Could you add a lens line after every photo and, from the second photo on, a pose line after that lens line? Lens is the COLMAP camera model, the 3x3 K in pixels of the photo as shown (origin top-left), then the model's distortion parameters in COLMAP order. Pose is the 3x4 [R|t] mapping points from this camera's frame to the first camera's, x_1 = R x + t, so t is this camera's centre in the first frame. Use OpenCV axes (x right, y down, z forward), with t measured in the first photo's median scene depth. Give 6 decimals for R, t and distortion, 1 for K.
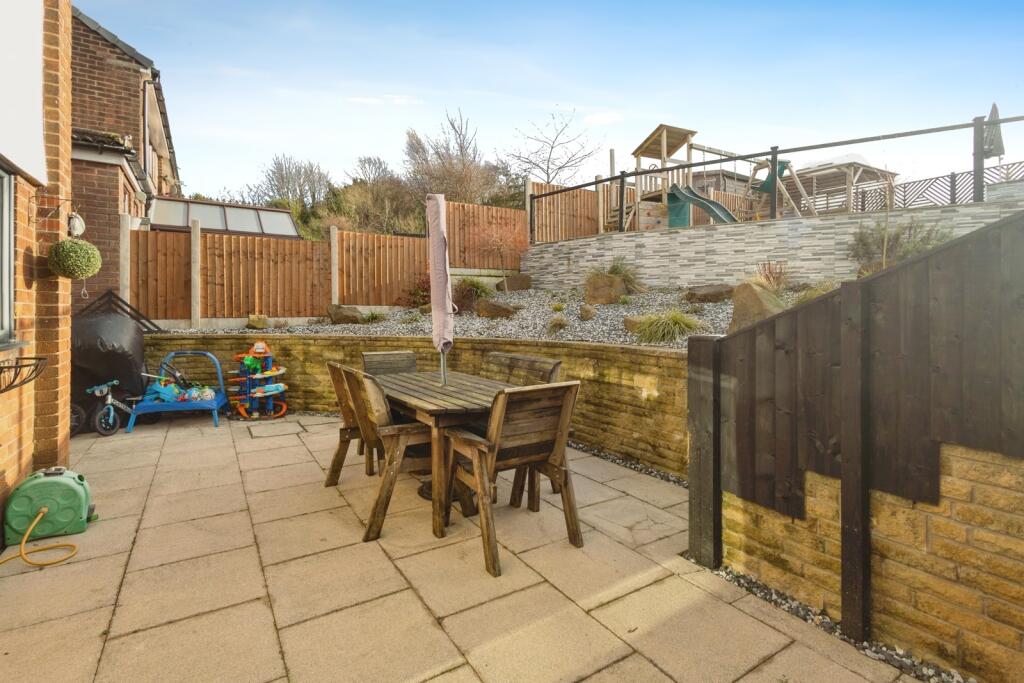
lens RADIAL K [[482.5, 0, 522.2], [0, 482.5, 311.5], [0, 0, 1]] dist [0.011636, -0.000602]
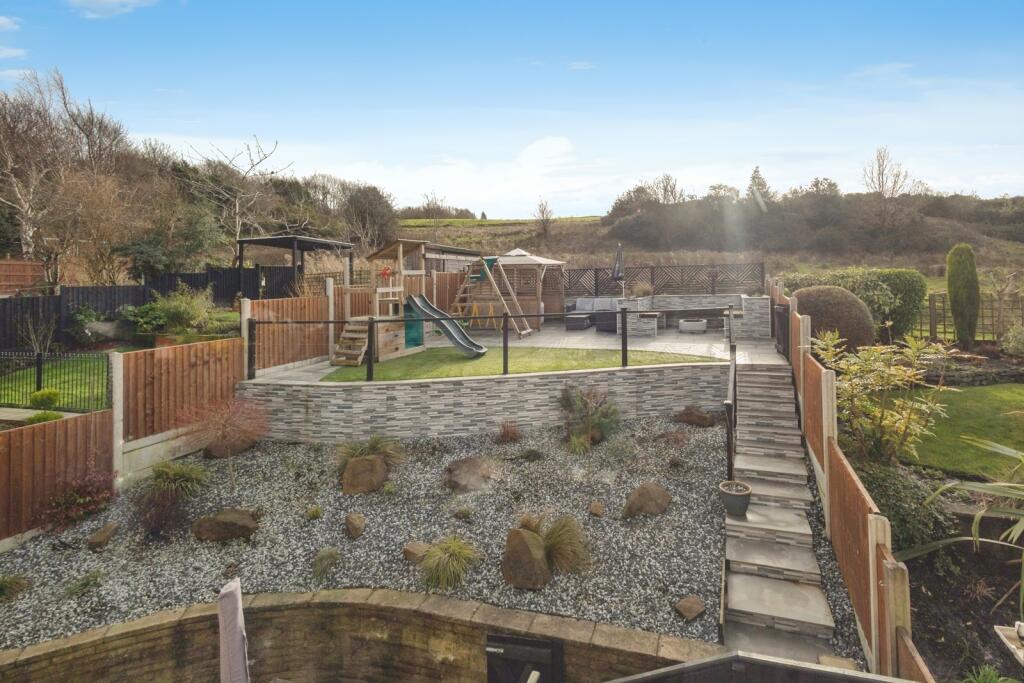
lens RADIAL K [[482.5, 0, 563.3], [0, 482.5, 275.0], [0, 0, 1]] dist [0.011636, -0.000602]
pose [[0.766159, 0.006323, 0.642620, -0.157631], [0.008922, 0.999751, -0.020474, -0.431761], [-0.642589, 0.021420, 0.765912, -0.025788]]
